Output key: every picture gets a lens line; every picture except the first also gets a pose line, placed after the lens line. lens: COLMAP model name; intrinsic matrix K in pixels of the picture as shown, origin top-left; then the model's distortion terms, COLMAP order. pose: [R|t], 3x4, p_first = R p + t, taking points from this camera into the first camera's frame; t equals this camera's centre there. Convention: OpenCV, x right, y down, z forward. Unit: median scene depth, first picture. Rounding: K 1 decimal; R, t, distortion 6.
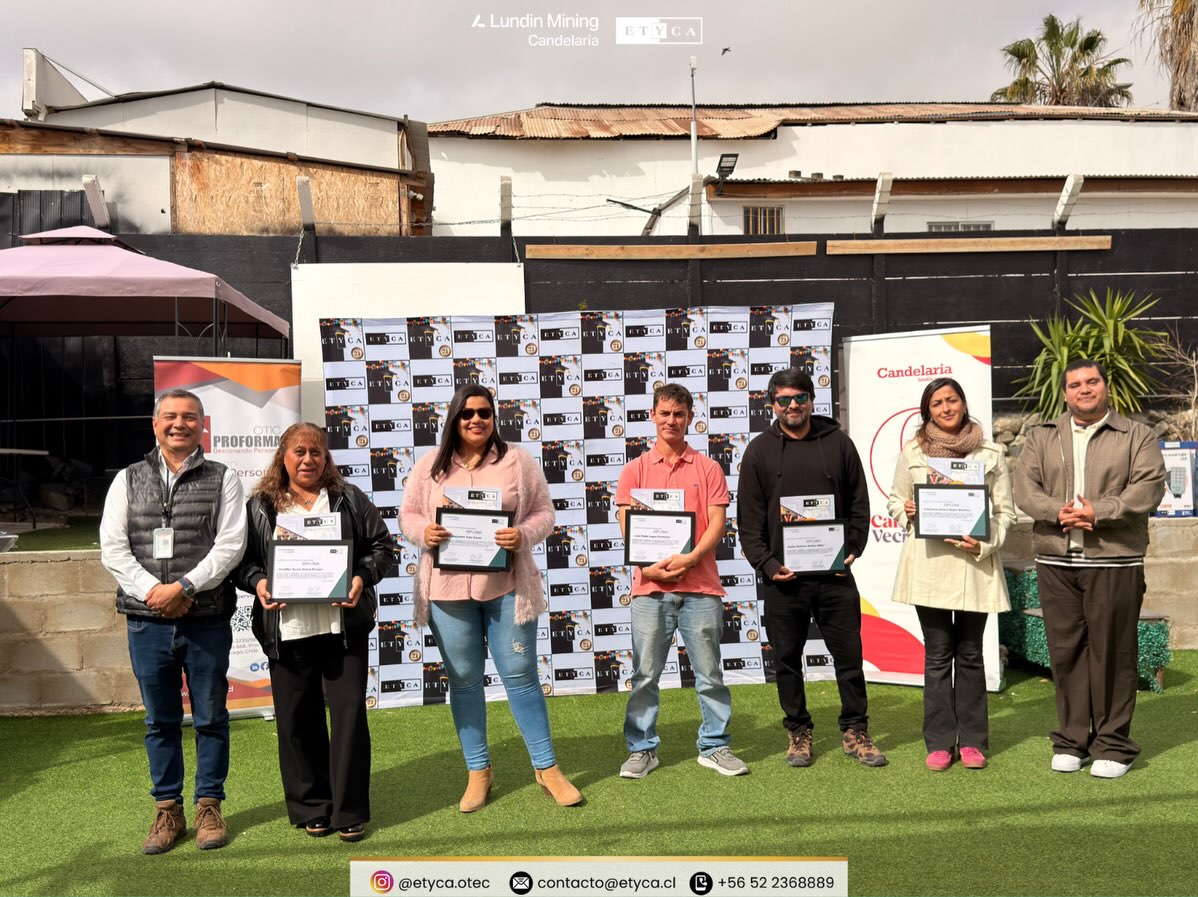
lens RADIAL K [[4119.9, 0, 396.2], [0, 4119.9, 383.2], [0, 0, 1]] dist [0.403506, -6.090608]
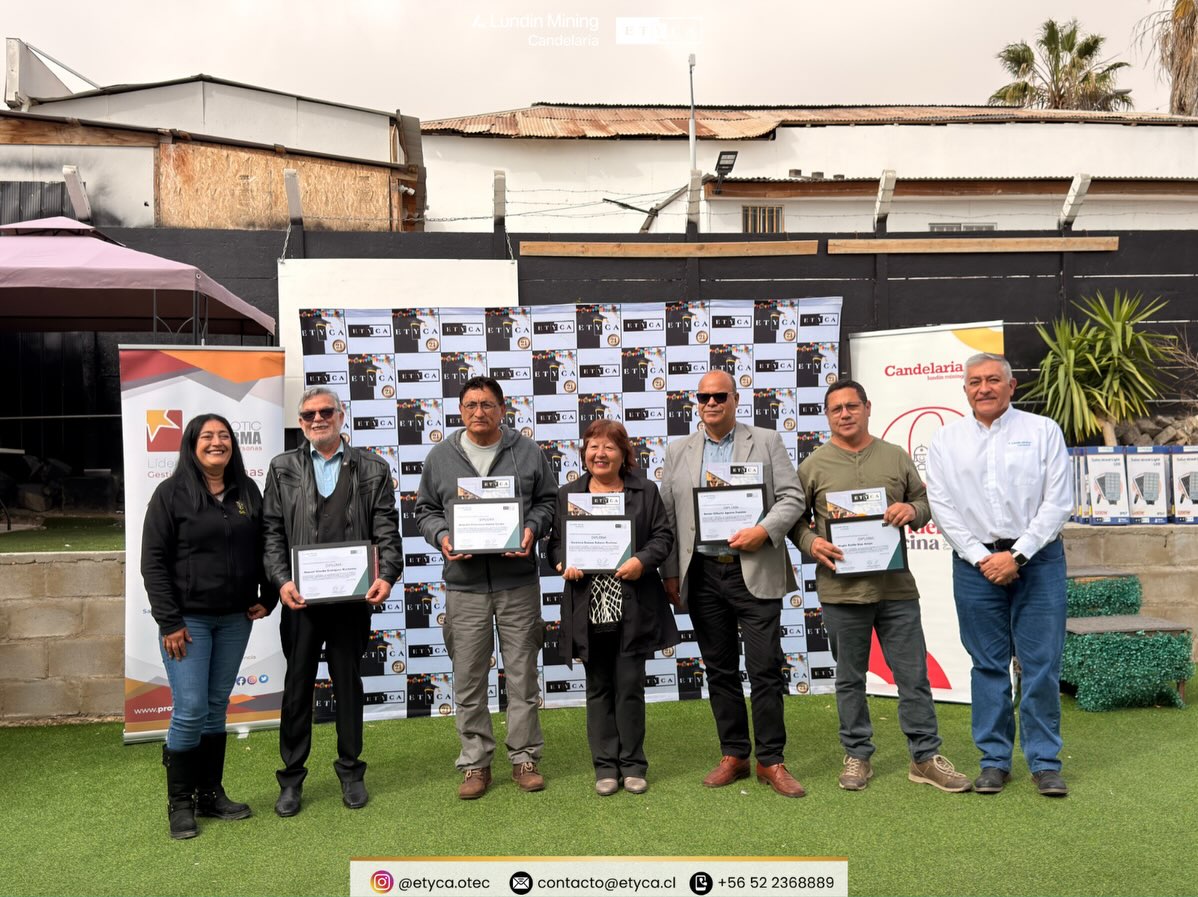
lens RADIAL K [[3679.7, 0, 383.6], [0, 3679.7, 445.3], [0, 0, 1]] dist [0.217446, -2.588035]
pose [[0.999959, 0.005853, -0.006918, 0.005618], [-0.005776, 0.999922, 0.011094, 0.005100], [0.006983, -0.011054, 0.999915, 0.131011]]
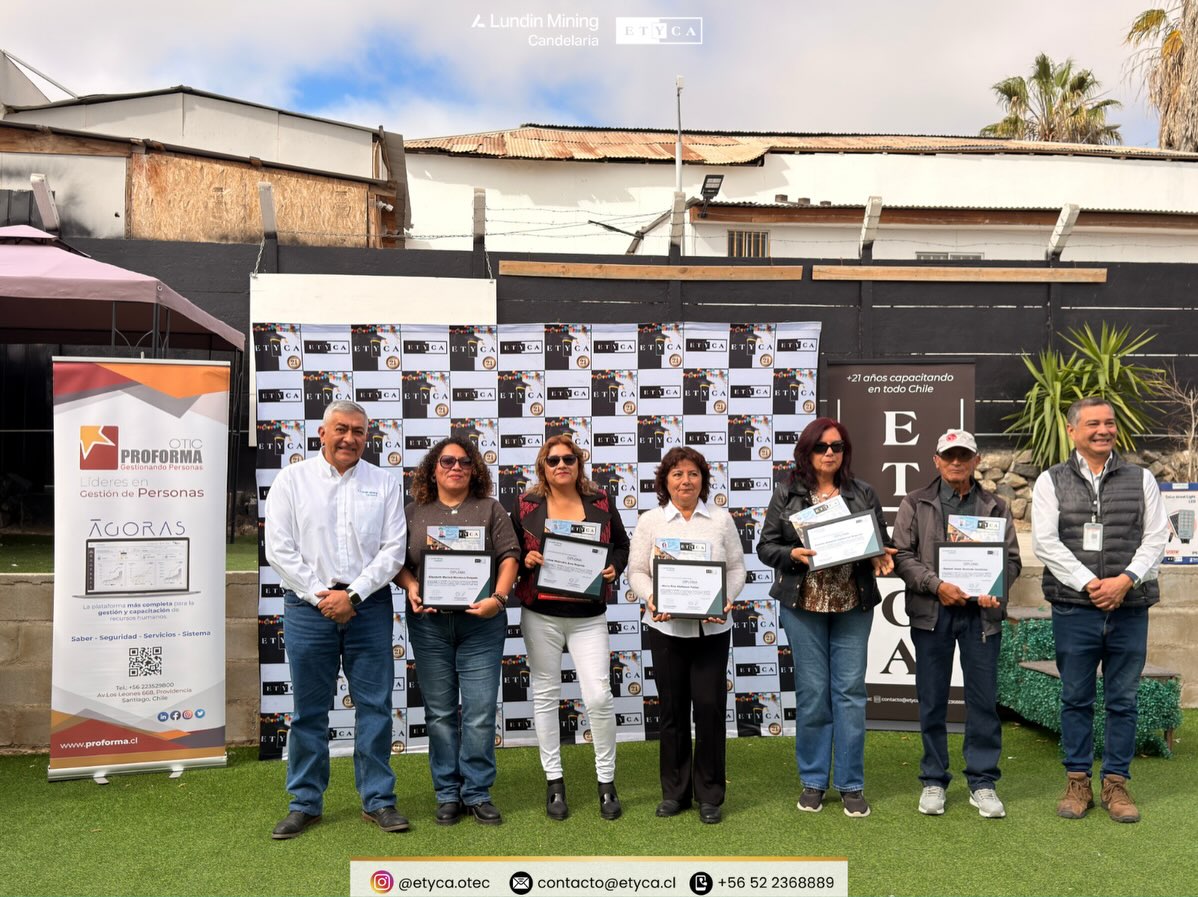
lens RADIAL K [[3400.7, 0, 496.7], [0, 3400.7, 308.7], [0, 0, 1]] dist [0.238894, -2.800585]
pose [[0.999614, 0.024330, 0.013413, 0.020544], [-0.023860, 0.999133, -0.034118, 0.004476], [-0.014231, 0.033784, 0.999328, 0.213814]]
